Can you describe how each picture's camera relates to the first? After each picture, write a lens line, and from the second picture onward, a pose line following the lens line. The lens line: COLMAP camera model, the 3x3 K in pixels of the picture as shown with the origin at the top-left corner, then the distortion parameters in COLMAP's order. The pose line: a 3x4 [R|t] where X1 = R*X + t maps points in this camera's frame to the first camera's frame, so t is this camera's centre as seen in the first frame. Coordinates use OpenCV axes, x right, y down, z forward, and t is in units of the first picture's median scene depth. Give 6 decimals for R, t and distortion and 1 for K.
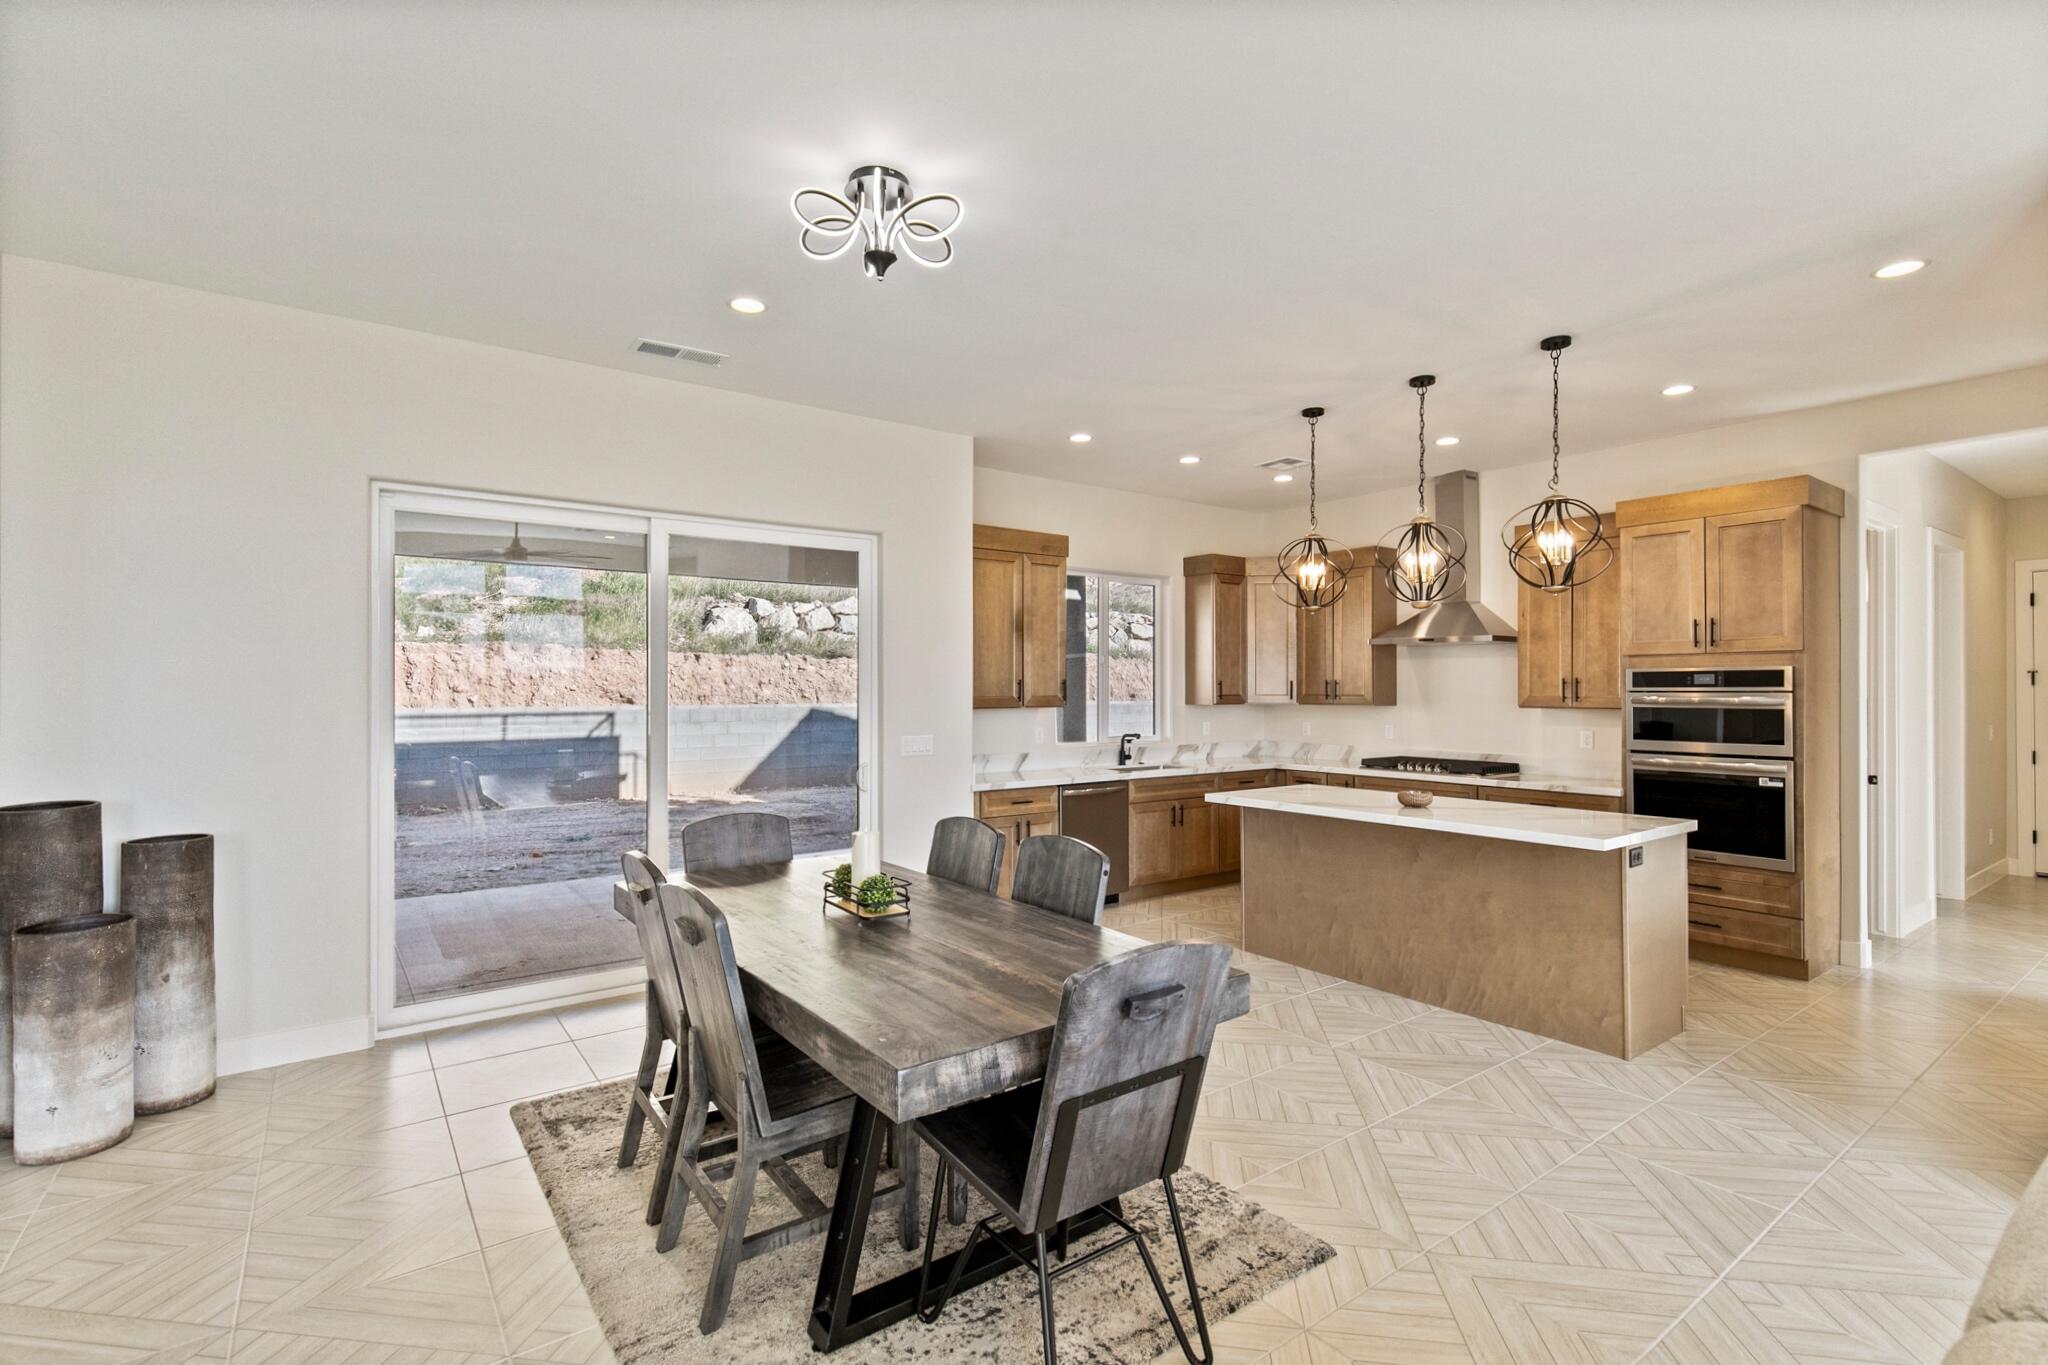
lens RADIAL K [[942.0, 0, 1024.0], [0, 942.0, 682.5], [0, 0, 1]] dist [0.011798, -0.000842]
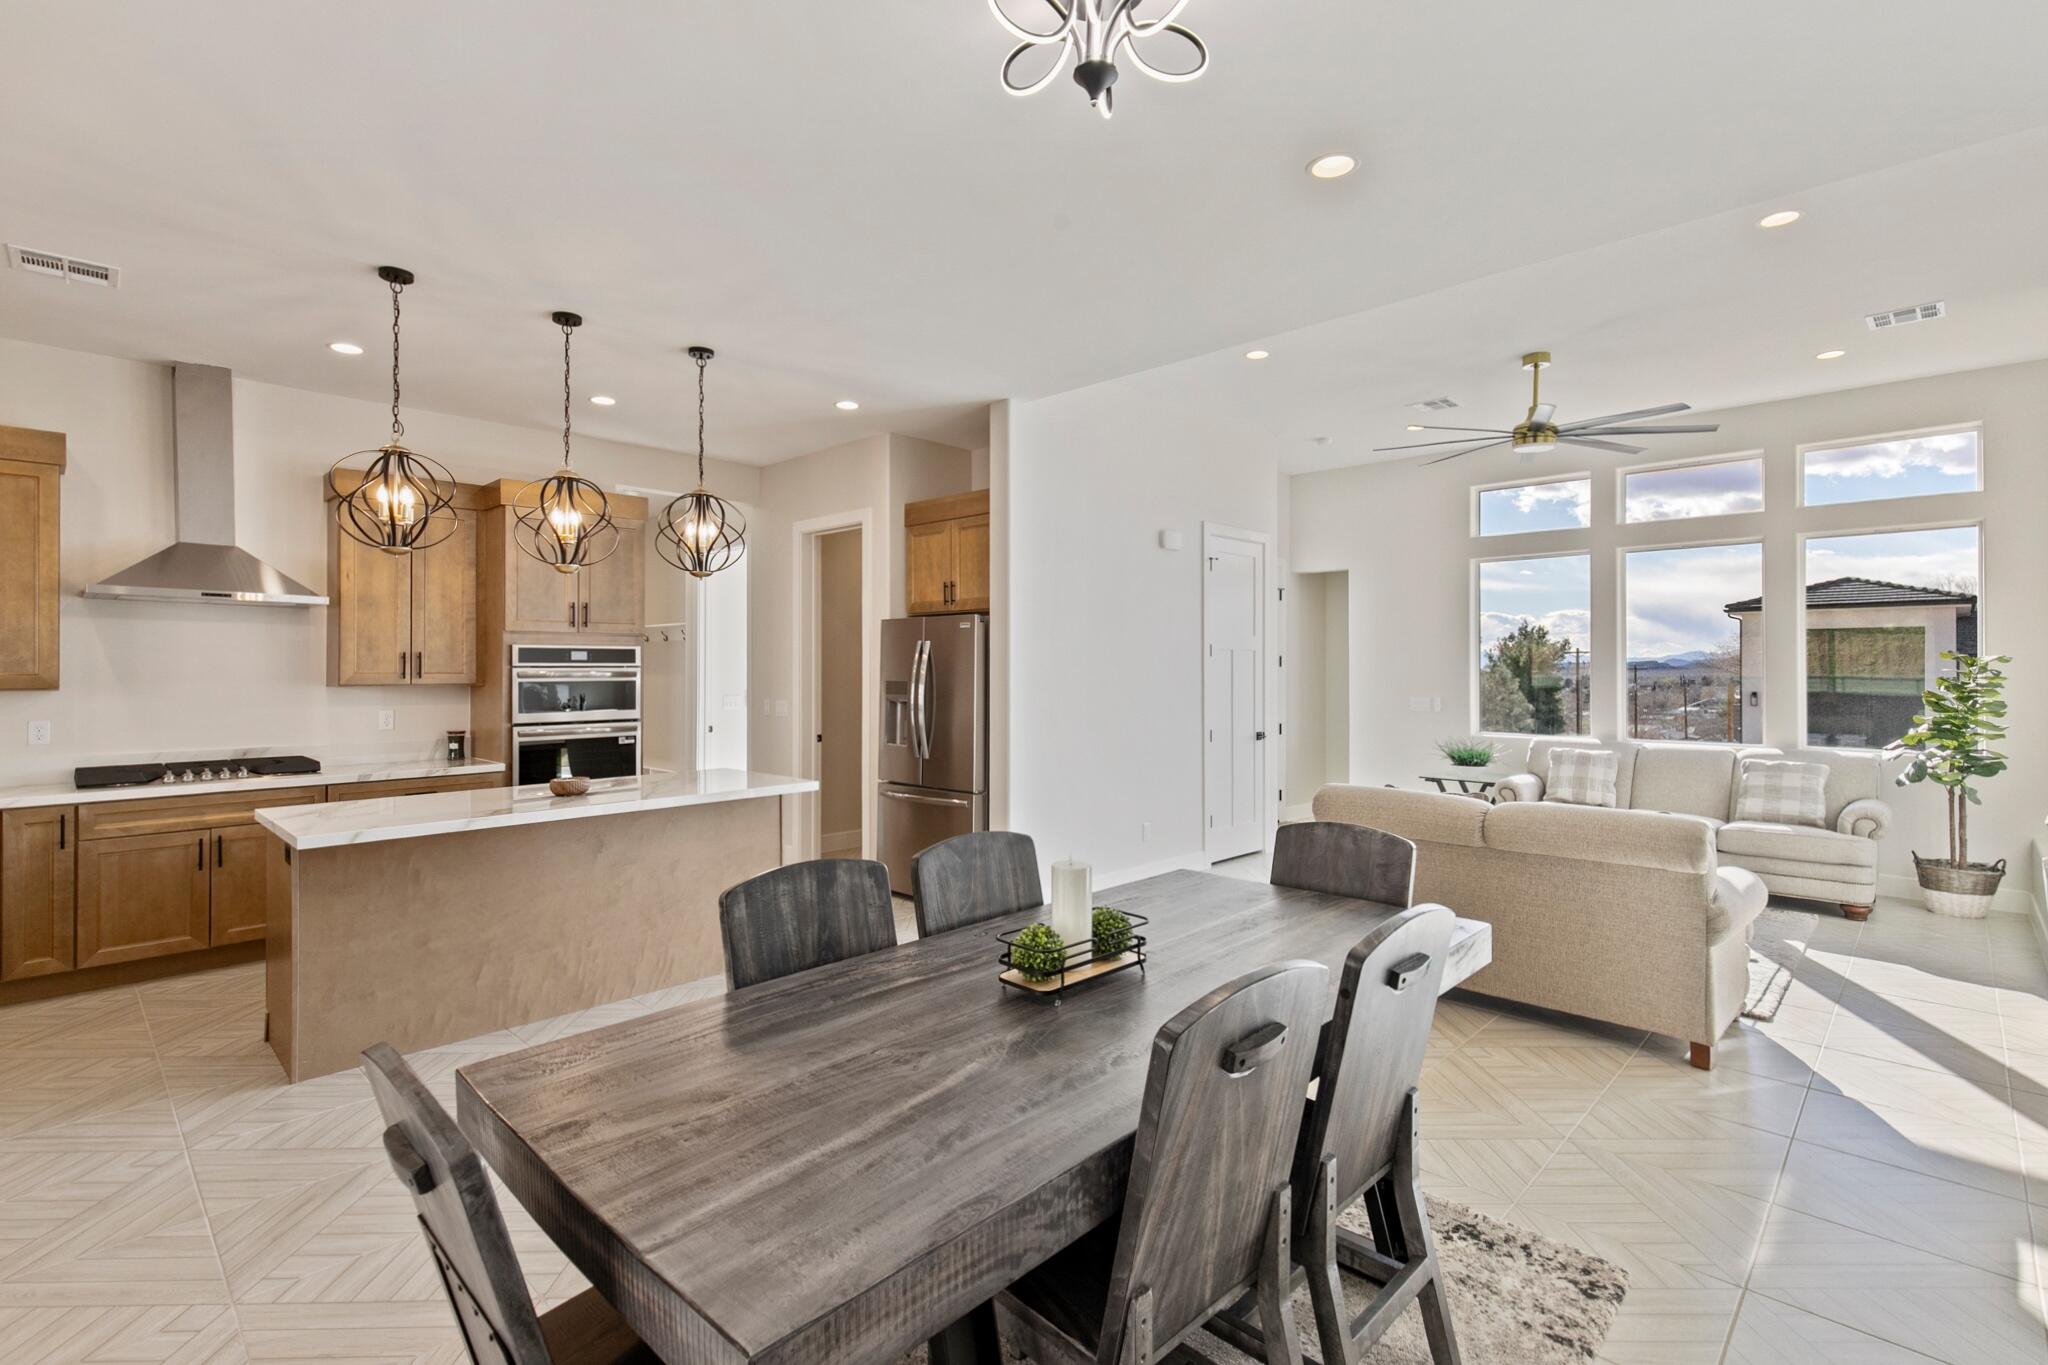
lens RADIAL K [[952.2, 0, 1019.3], [0, 952.2, 665.8], [0, 0, 1]] dist [0.012121, -0.000071]
pose [[-0.163563, 0.001468, 0.986532, -0.435453], [-0.007931, 0.999965, -0.002803, 0.006542], [-0.986501, -0.008283, -0.163546, 0.584328]]
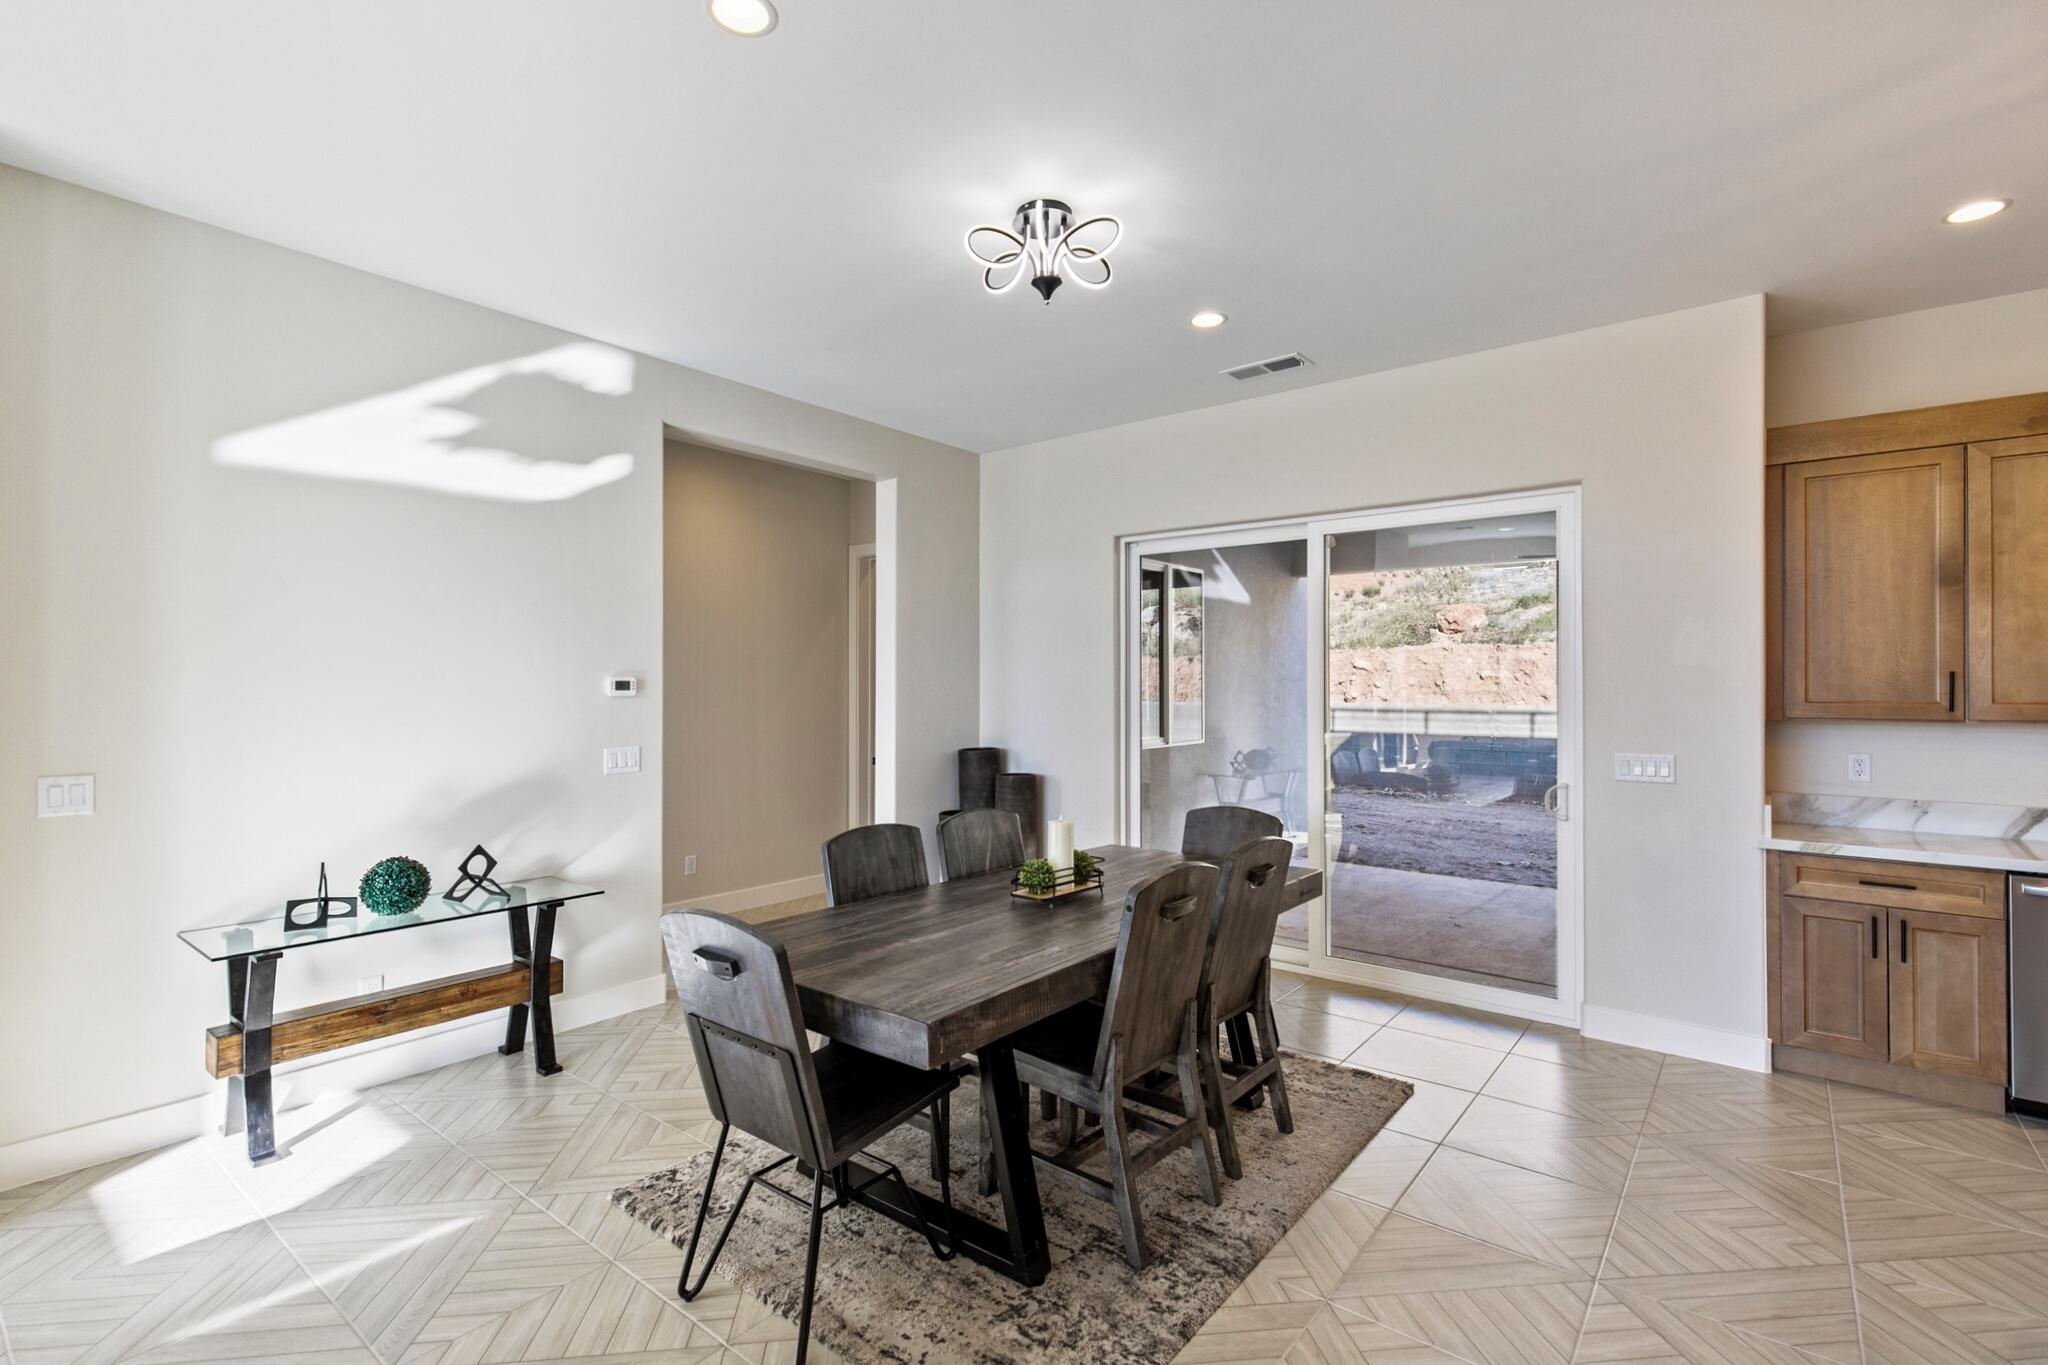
lens RADIAL K [[942.0, 0, 1024.0], [0, 942.0, 682.5], [0, 0, 1]] dist [0.011798, -0.000842]
pose [[0.261422, -0.002898, -0.965220, 0.430753], [0.004942, 0.999986, -0.001664, 0.001777], [0.965212, -0.004335, 0.261433, 0.345189]]
